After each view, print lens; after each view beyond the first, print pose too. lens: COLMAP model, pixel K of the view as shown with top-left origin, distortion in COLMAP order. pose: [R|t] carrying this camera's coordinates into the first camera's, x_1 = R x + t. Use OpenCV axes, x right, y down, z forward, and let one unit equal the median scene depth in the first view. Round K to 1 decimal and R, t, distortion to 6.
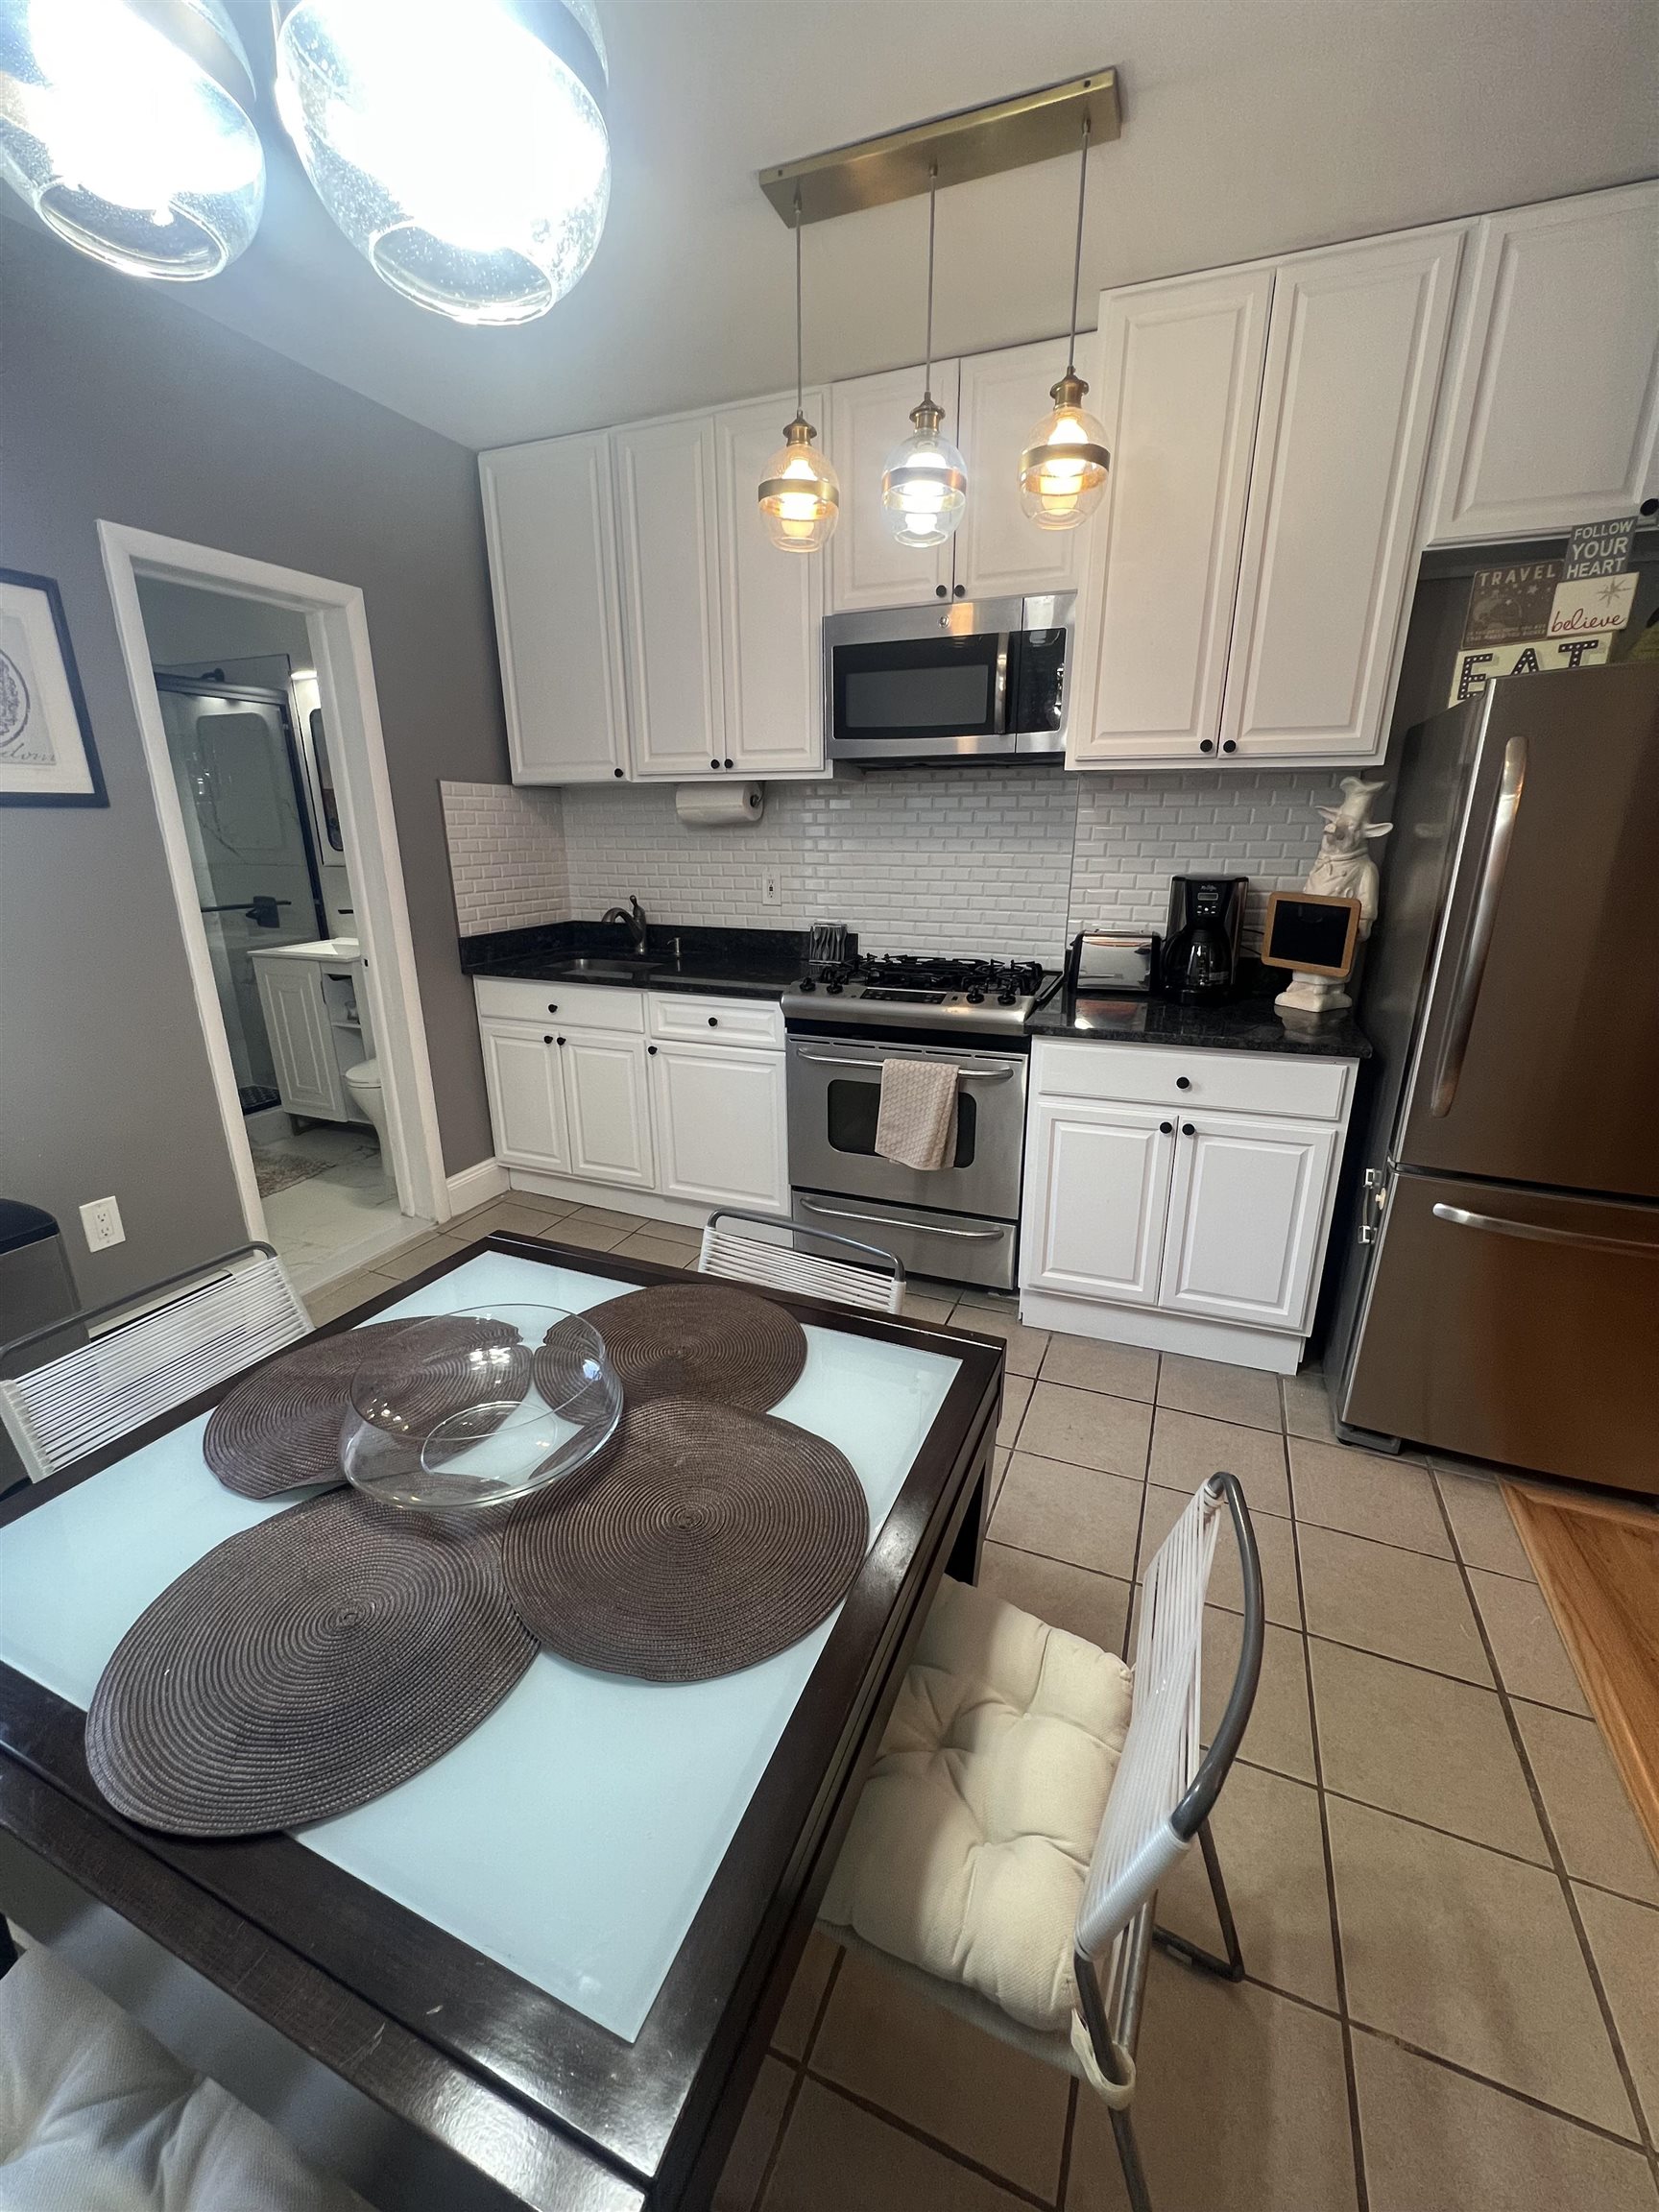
lens RADIAL K [[883.9, 0, 833.4], [0, 883.9, 1102.8], [0, 0, 1]] dist [0.000987, -0.000212]
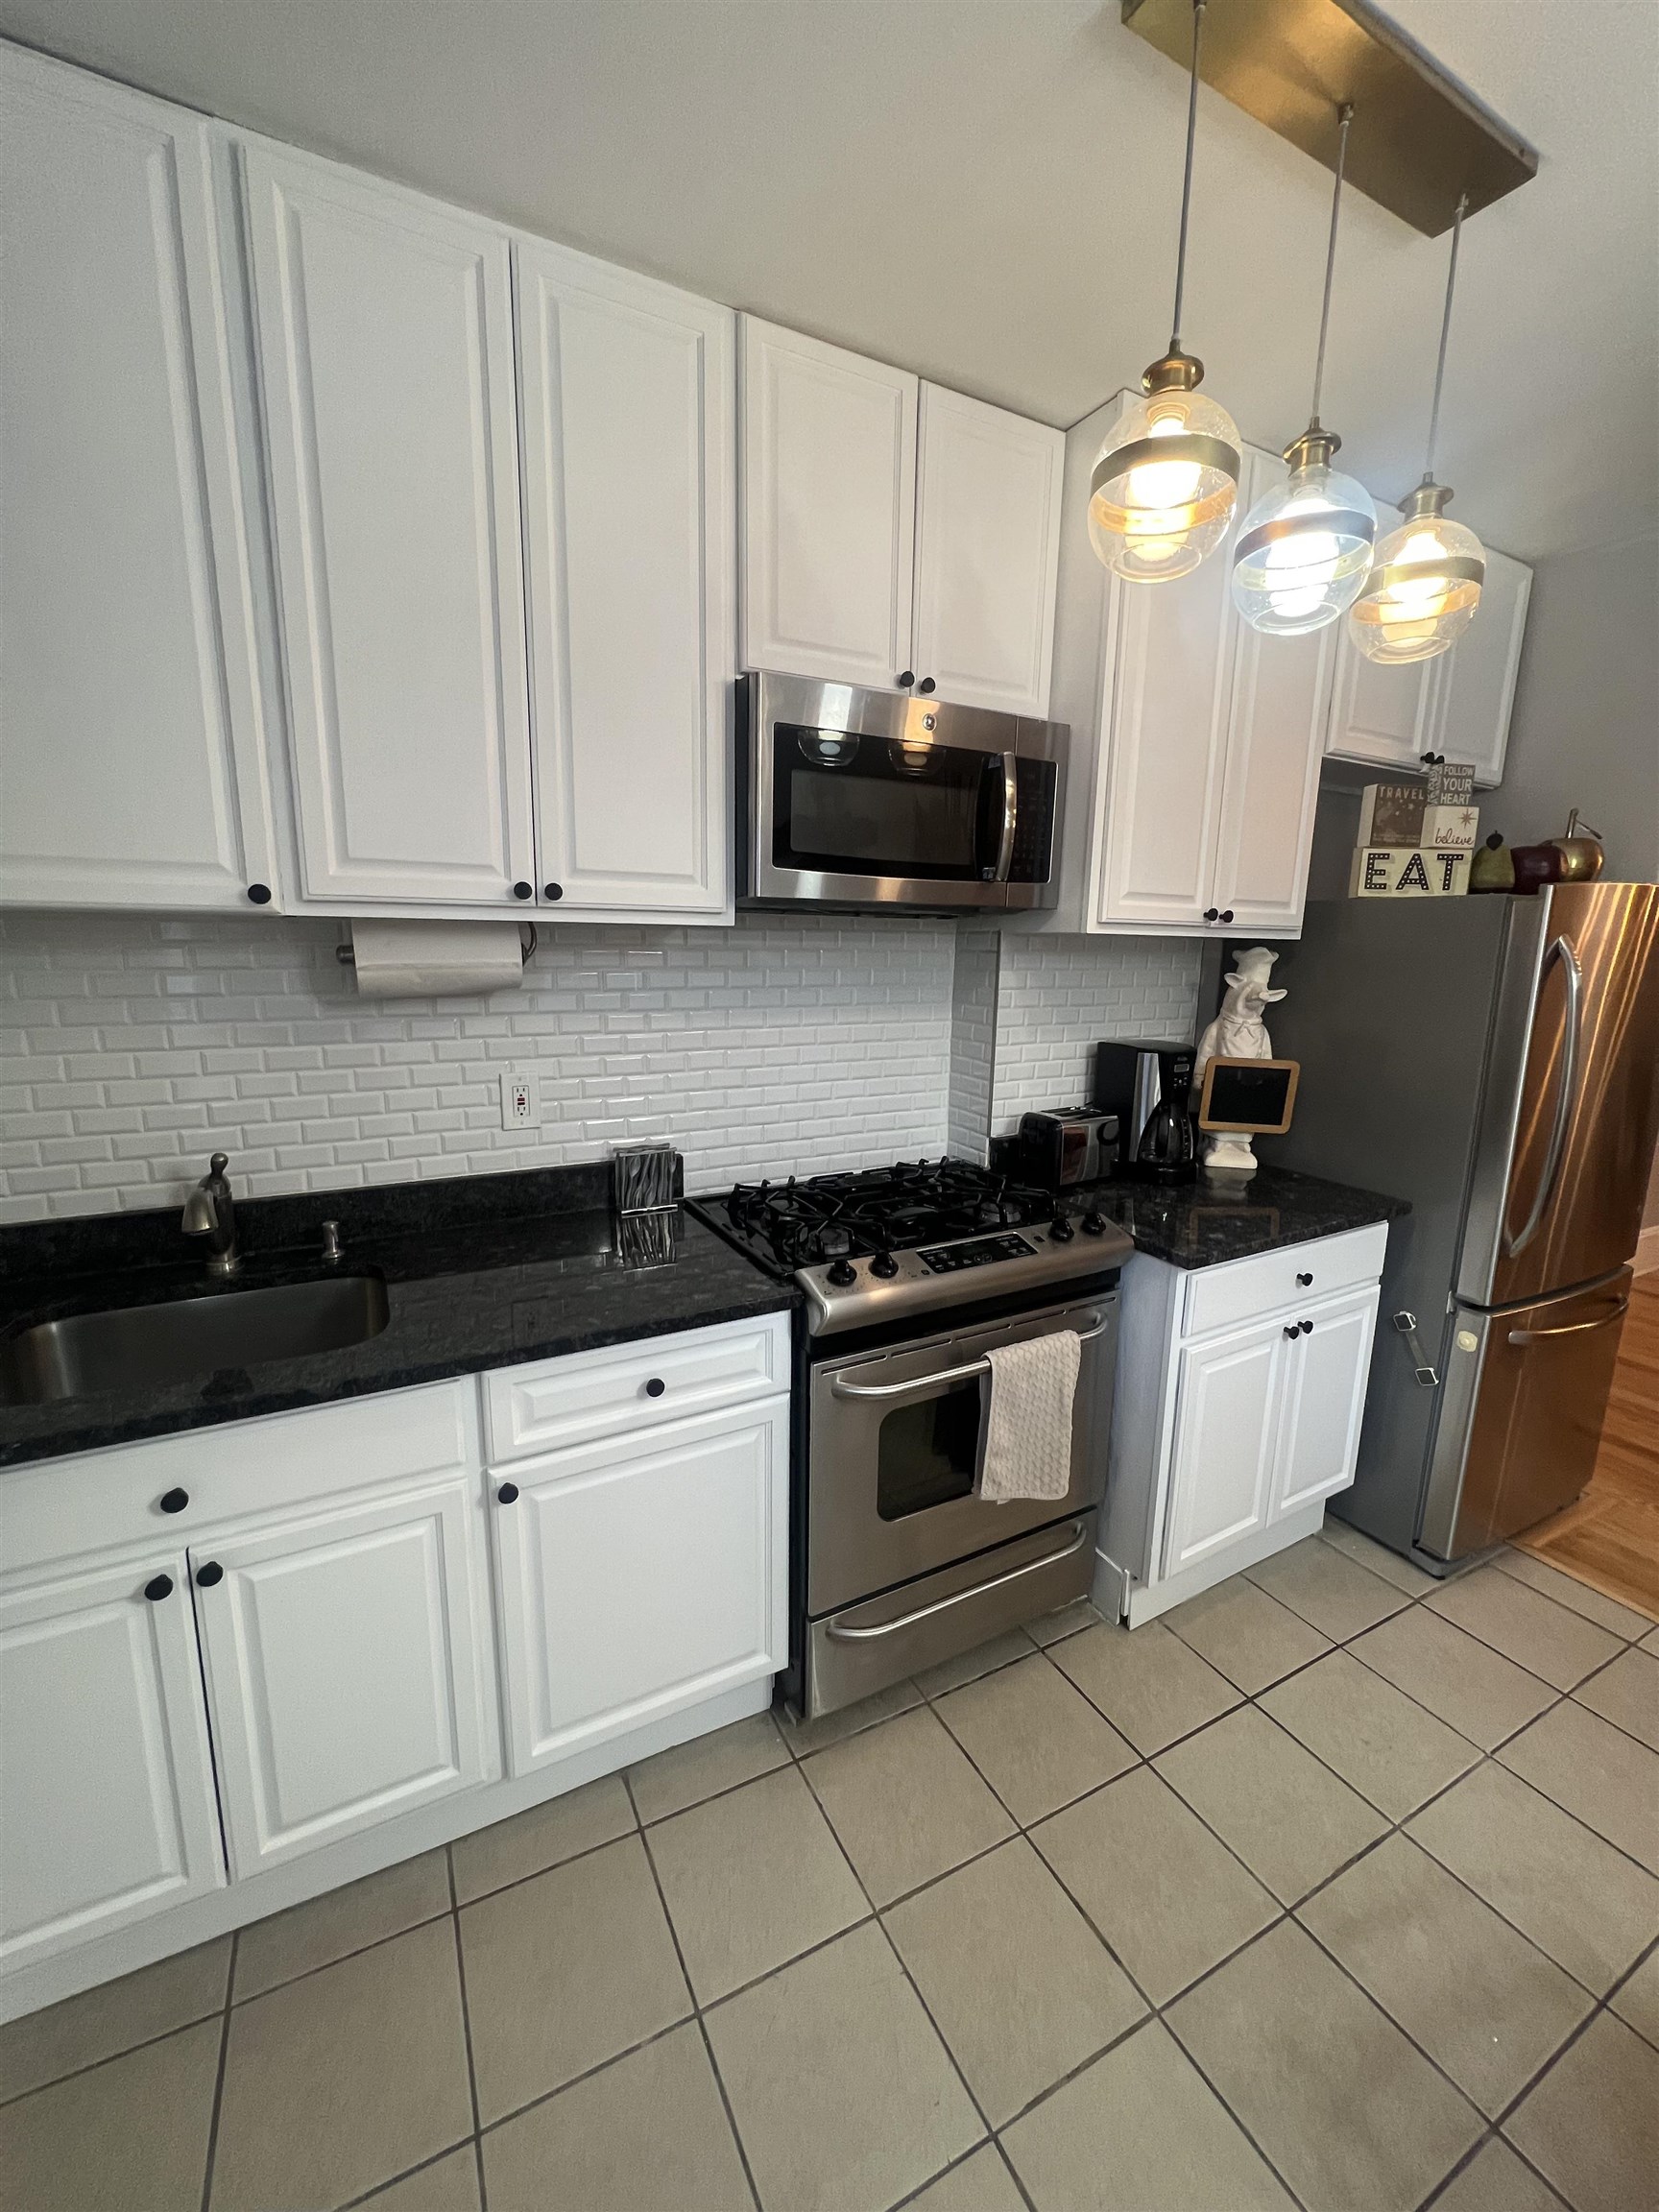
lens RADIAL K [[883.9, 0, 833.4], [0, 883.9, 1102.8], [0, 0, 1]] dist [0.000987, -0.000212]
pose [[0.632511, -0.129862, 0.763587, -0.453482], [0.218257, 0.975778, -0.014842, -0.228822], [-0.743164, 0.176046, 0.645534, 0.589662]]
